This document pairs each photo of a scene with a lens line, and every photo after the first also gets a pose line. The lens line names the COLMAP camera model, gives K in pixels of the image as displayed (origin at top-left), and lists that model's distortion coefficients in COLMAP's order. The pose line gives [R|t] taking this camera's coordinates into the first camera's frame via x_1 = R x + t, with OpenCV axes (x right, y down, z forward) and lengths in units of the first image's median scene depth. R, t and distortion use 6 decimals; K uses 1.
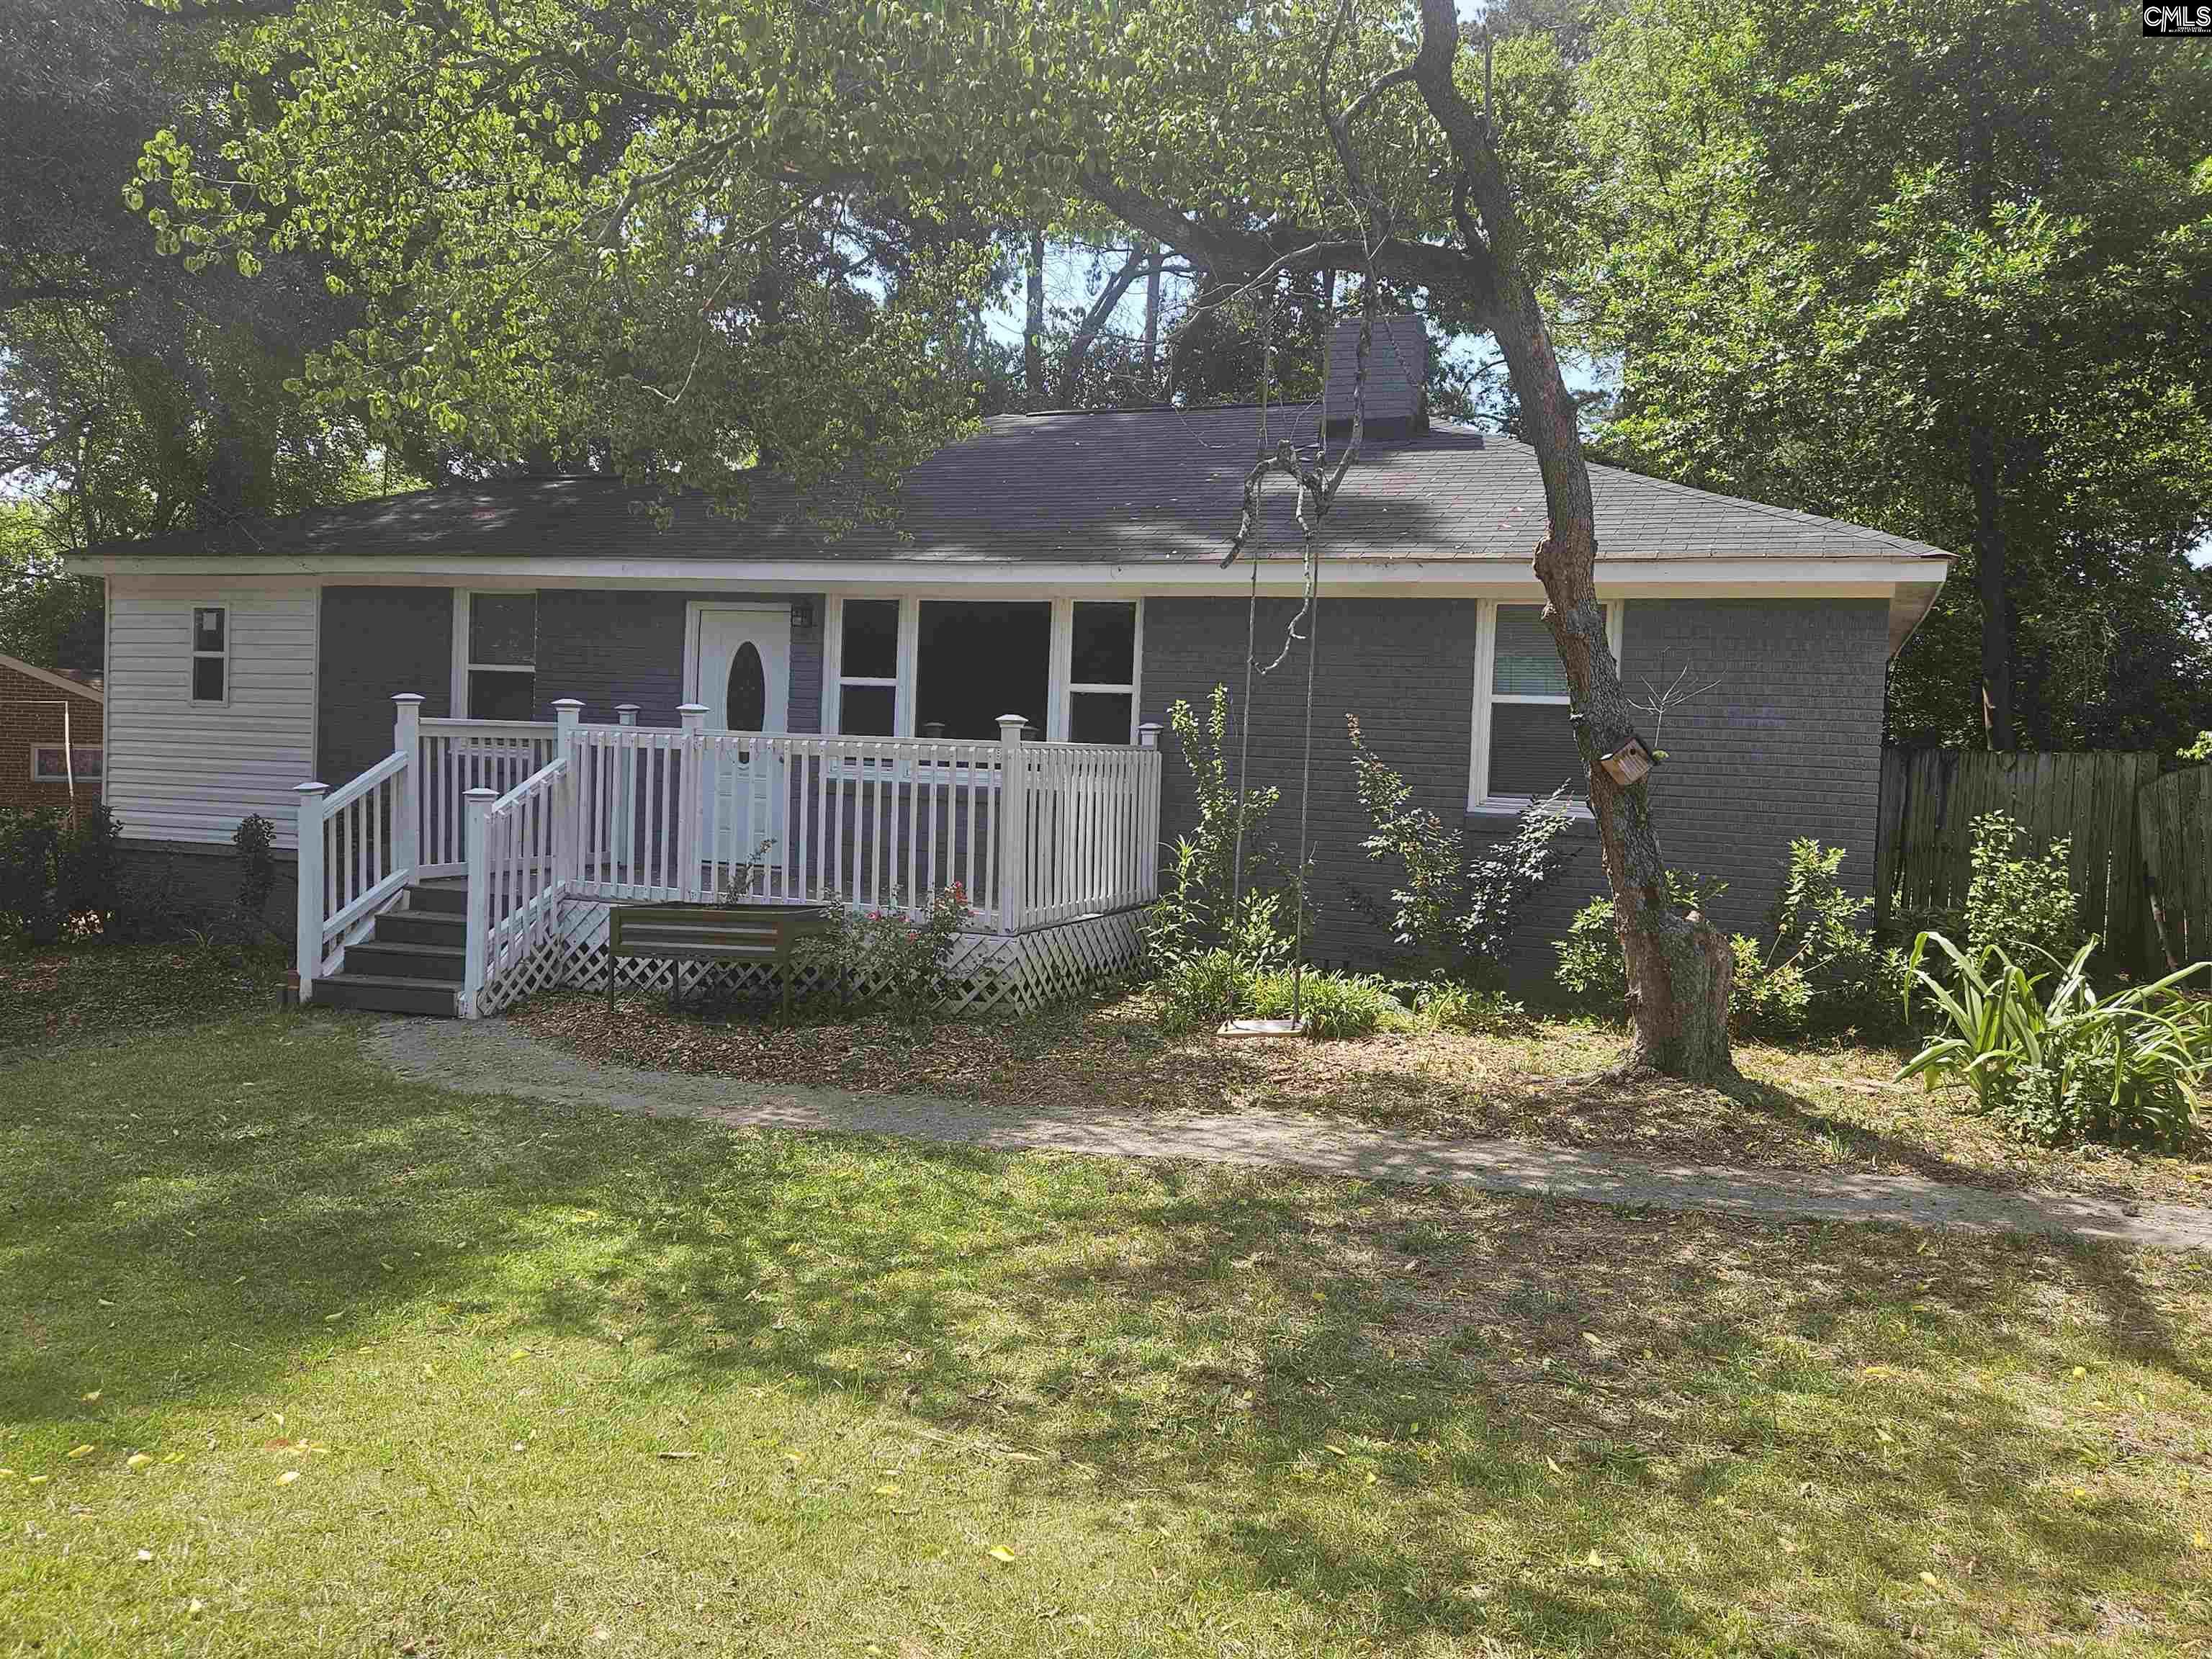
lens RADIAL K [[1518.6, 0, 1092.2], [0, 1518.6, 796.4], [0, 0, 1]] dist [0.093069, -0.106464]
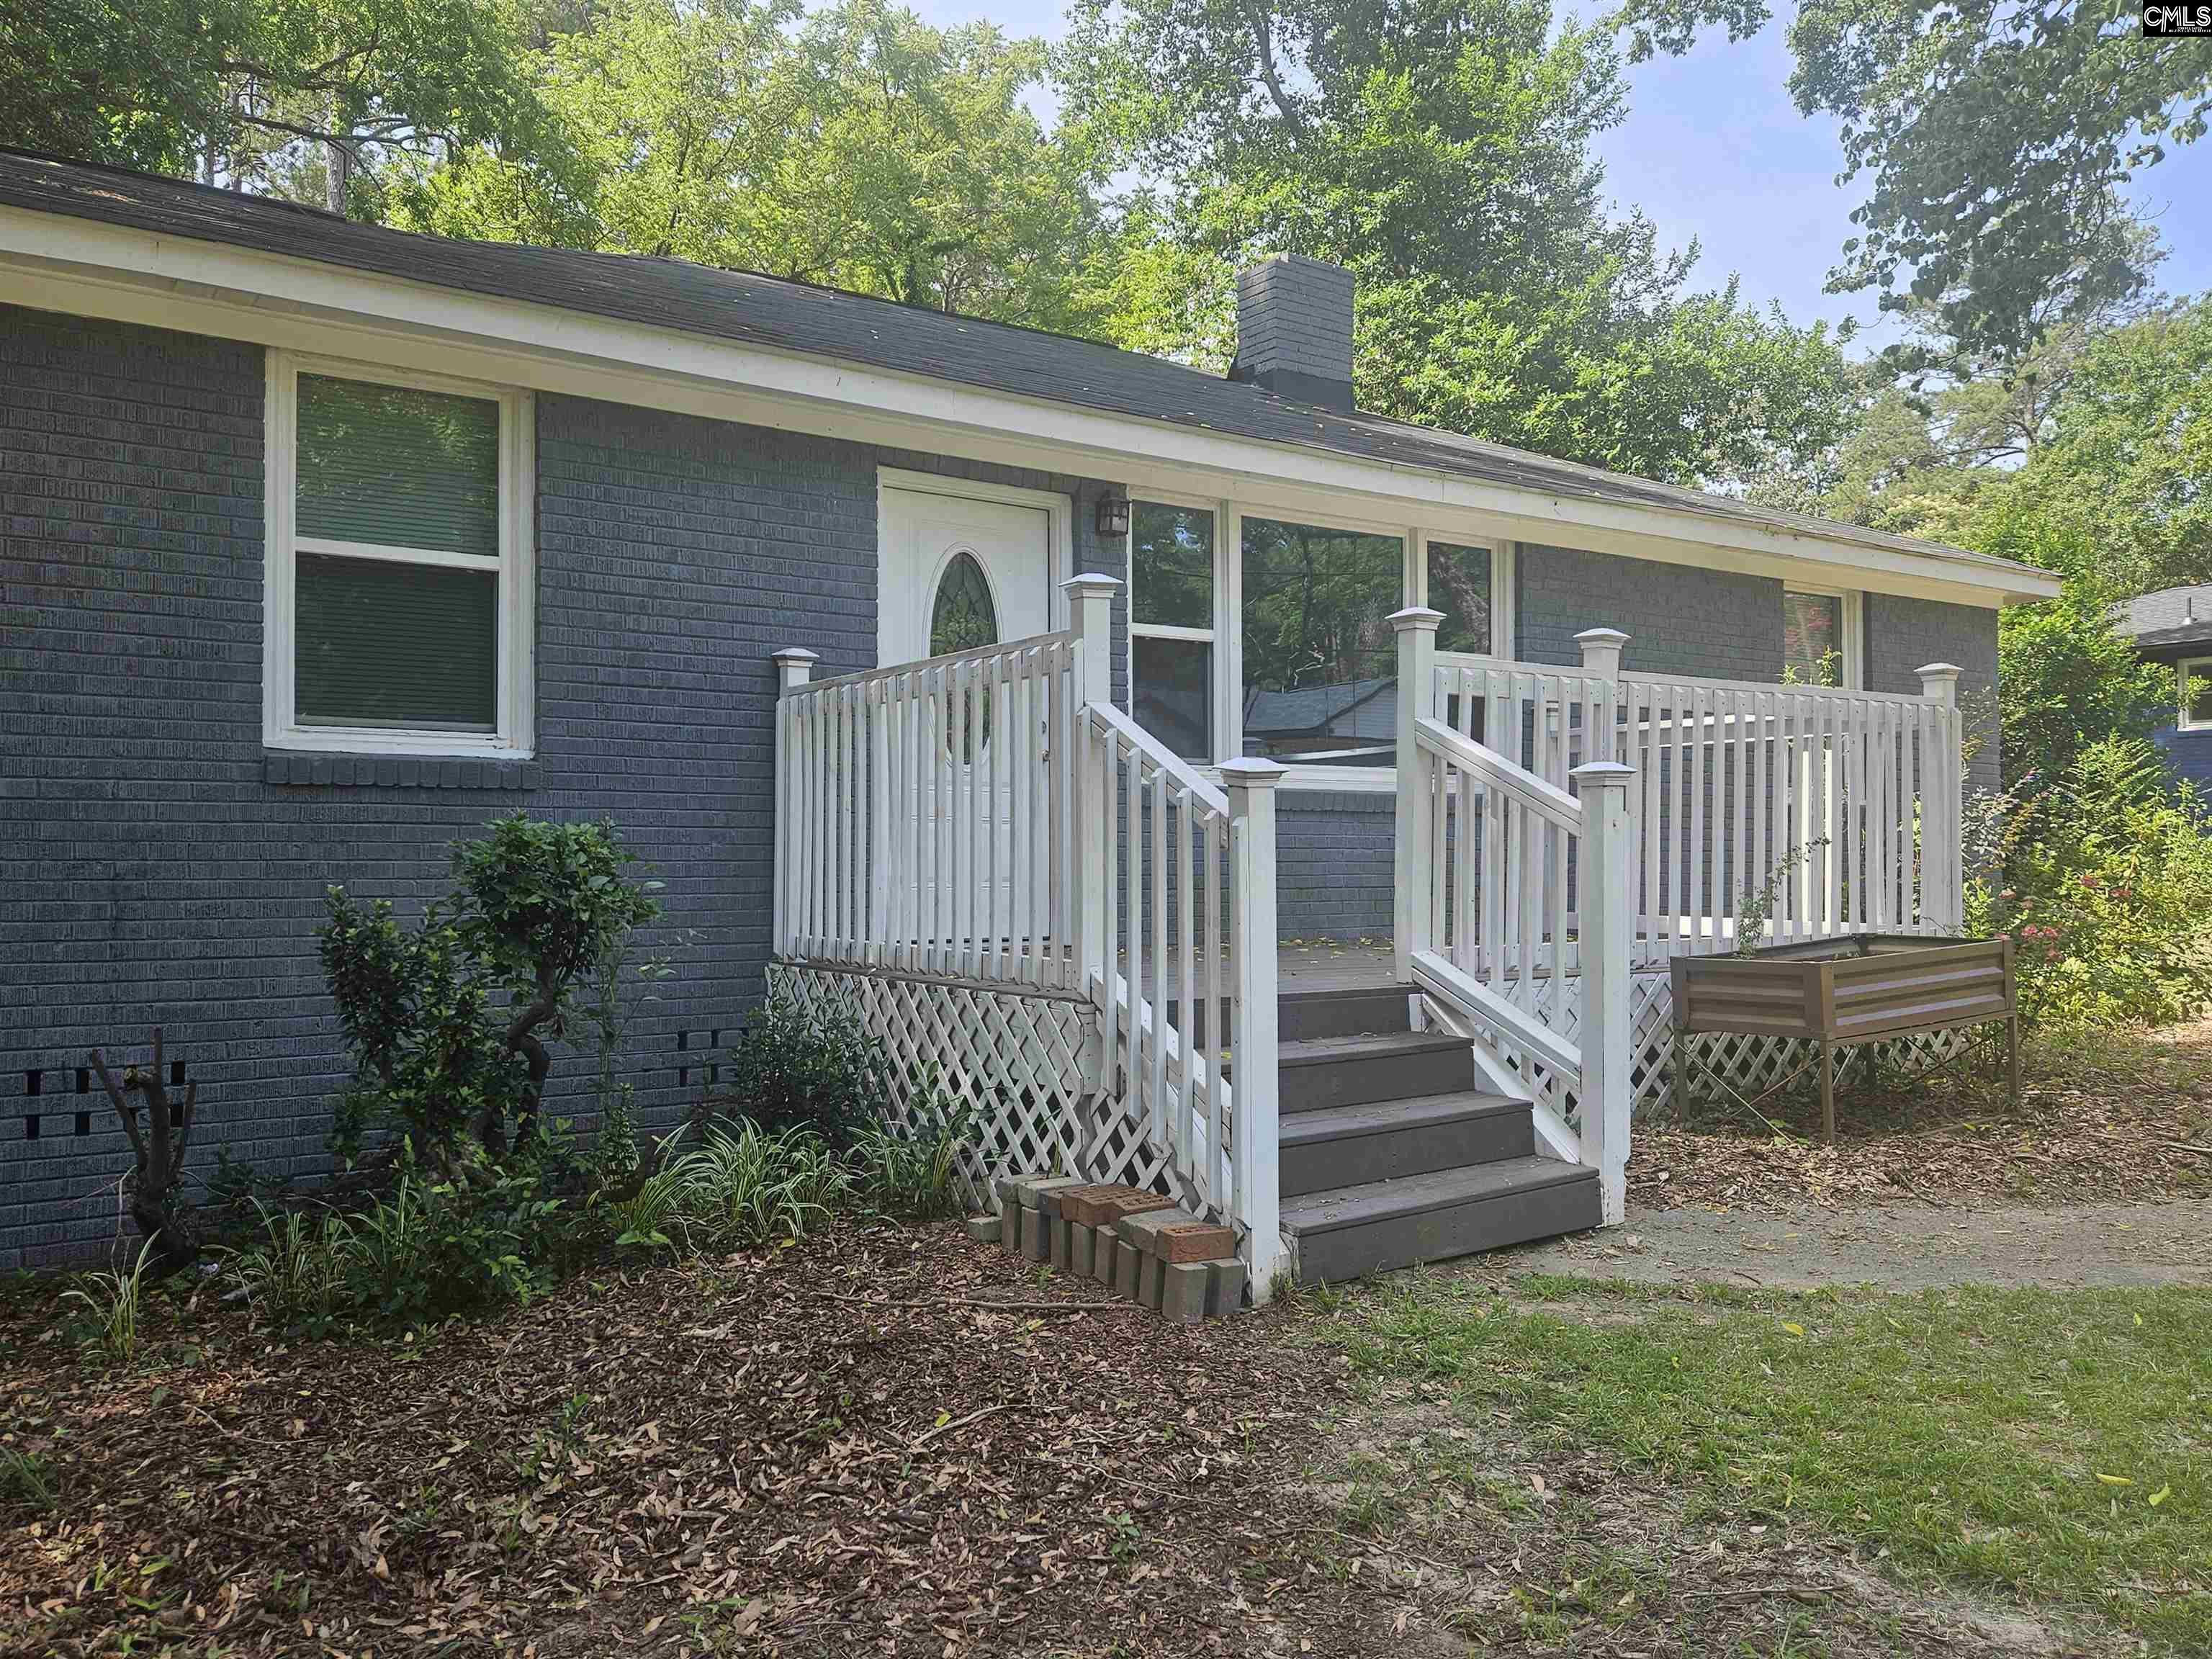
lens RADIAL K [[1518.6, 0, 1092.2], [0, 1518.6, 796.4], [0, 0, 1]] dist [0.093069, -0.106464]
pose [[0.594172, -0.025097, 0.803946, -0.675258], [0.047356, 0.998871, -0.003817, 0.000069], [-0.802943, 0.040340, 0.594690, 0.605468]]
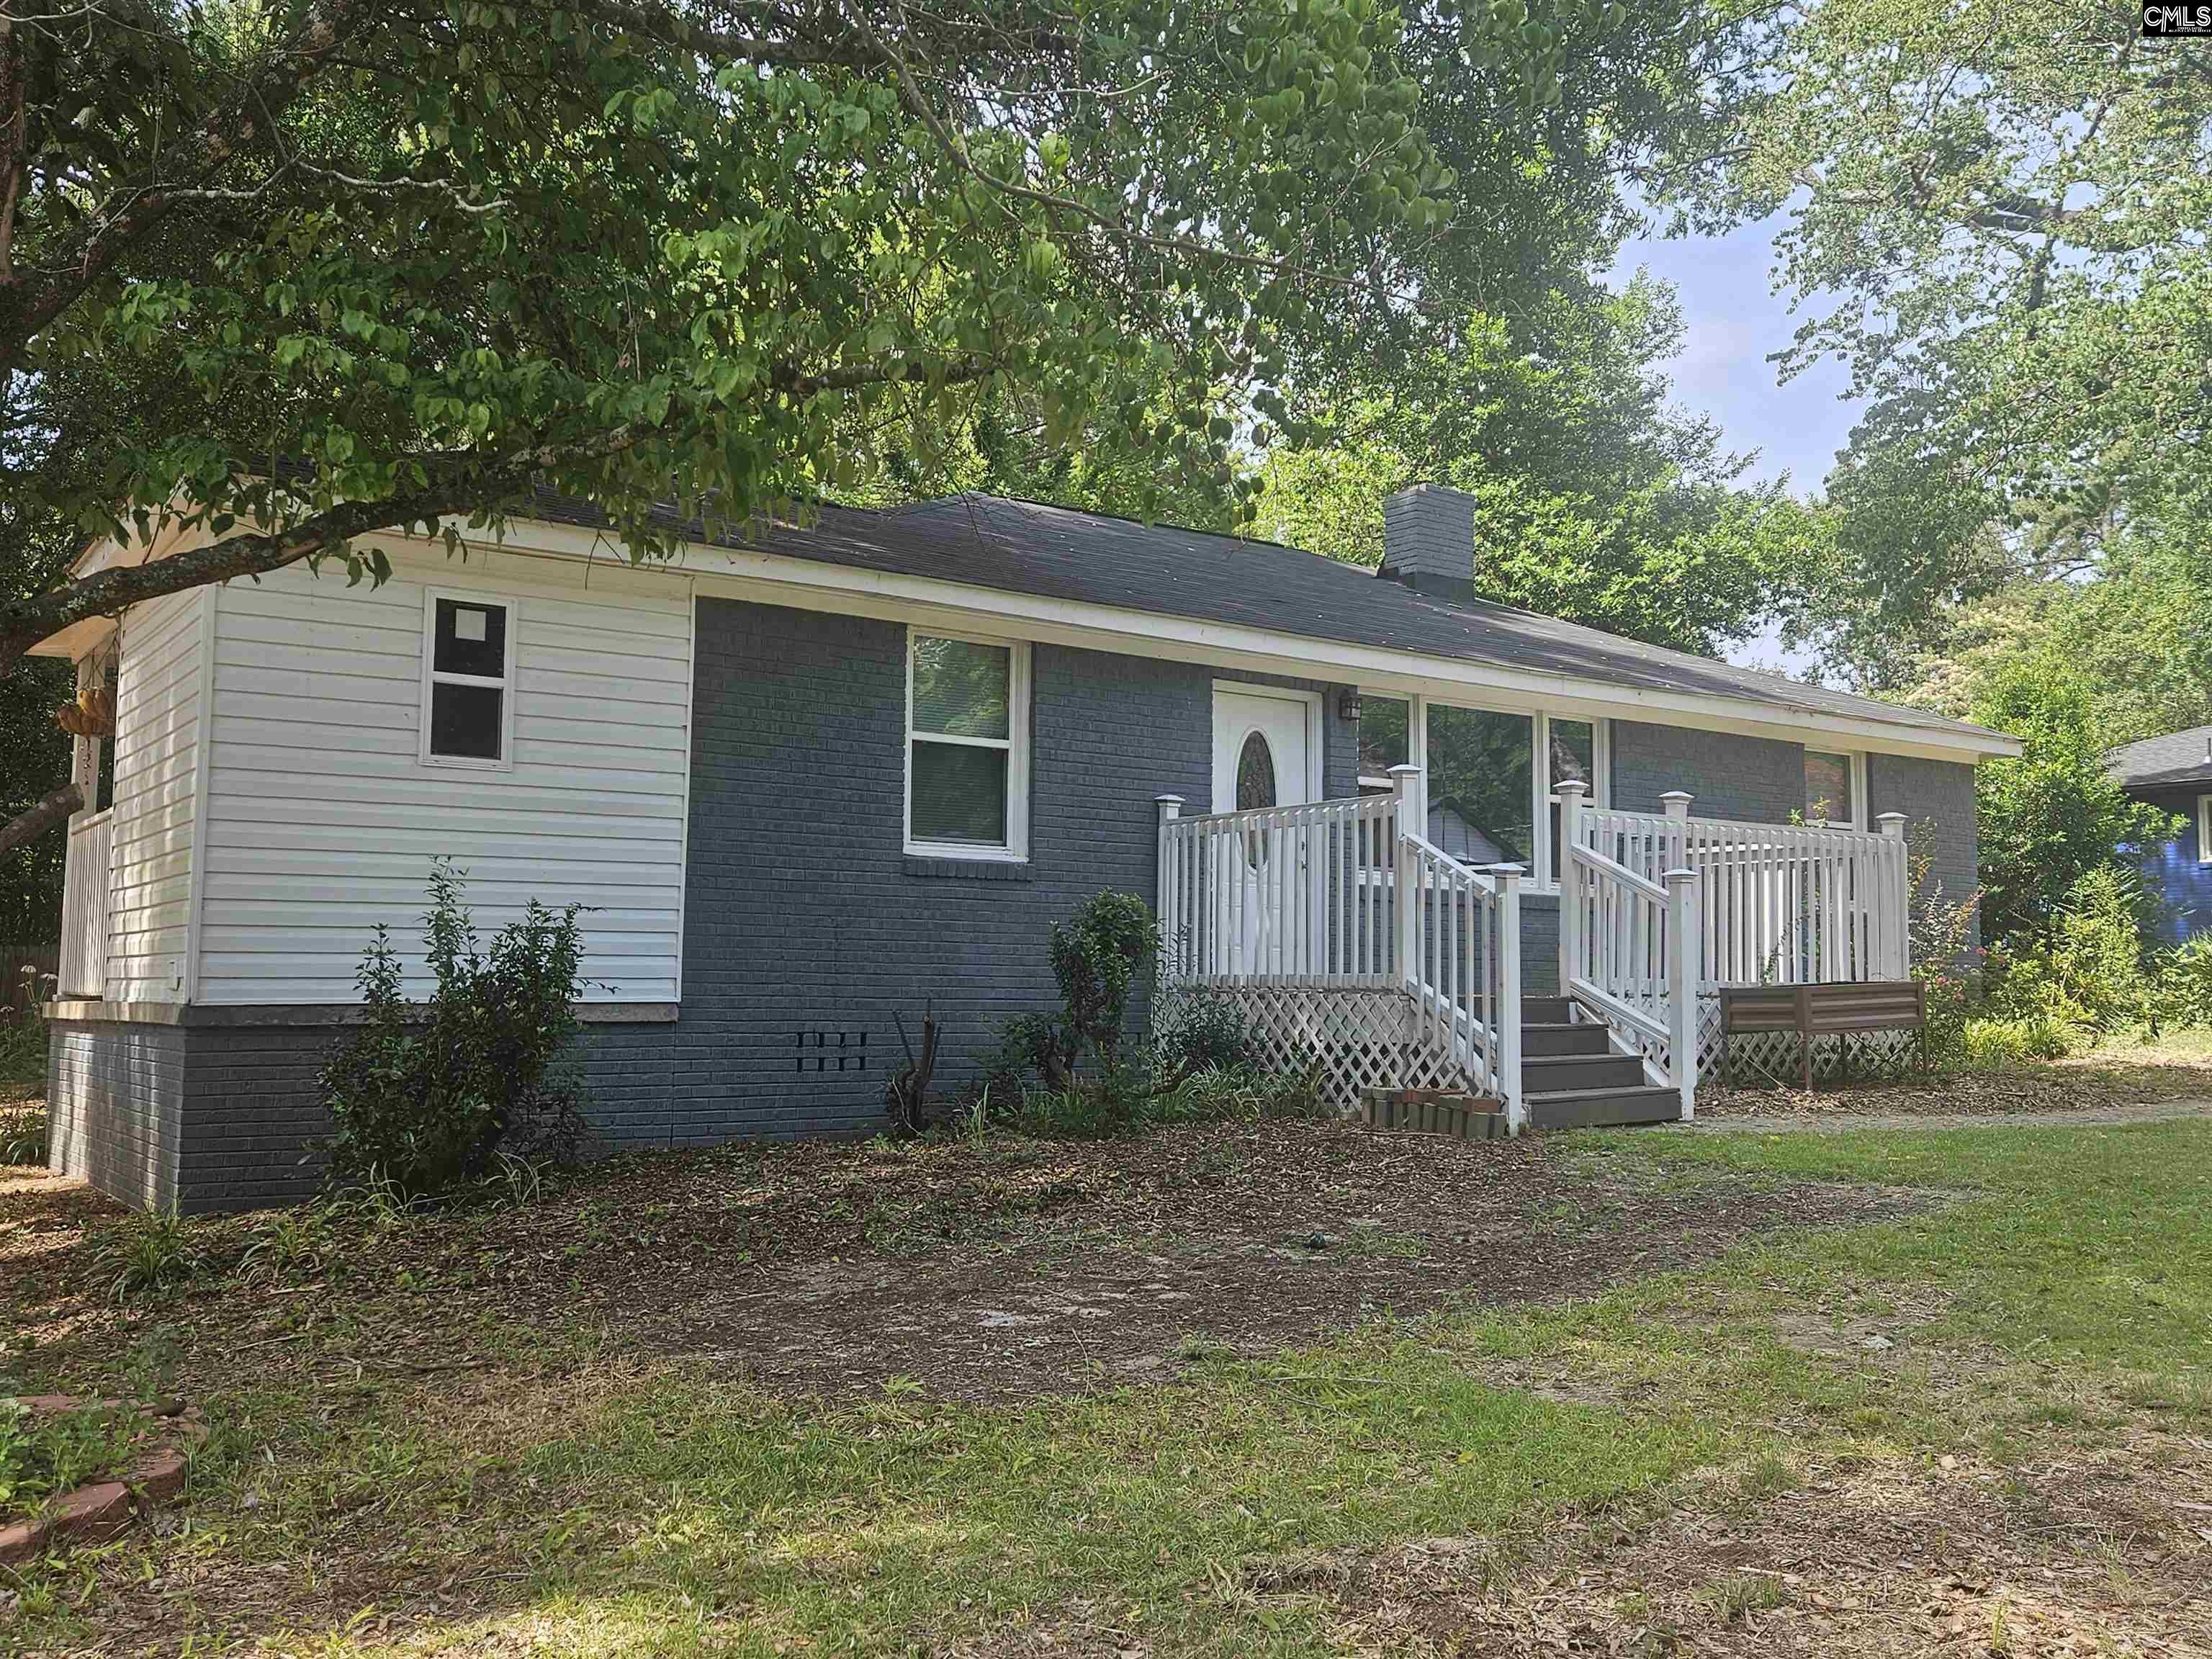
lens RADIAL K [[1715.9, 0, 1106.0], [0, 1715.9, 829.5], [0, 0, 1]] dist [0.092531, -0.110991]
pose [[0.583457, 0.025549, 0.811742, -1.100777], [0.036512, 0.997669, -0.057644, 0.014295], [-0.811323, 0.063271, 0.581164, 0.478341]]
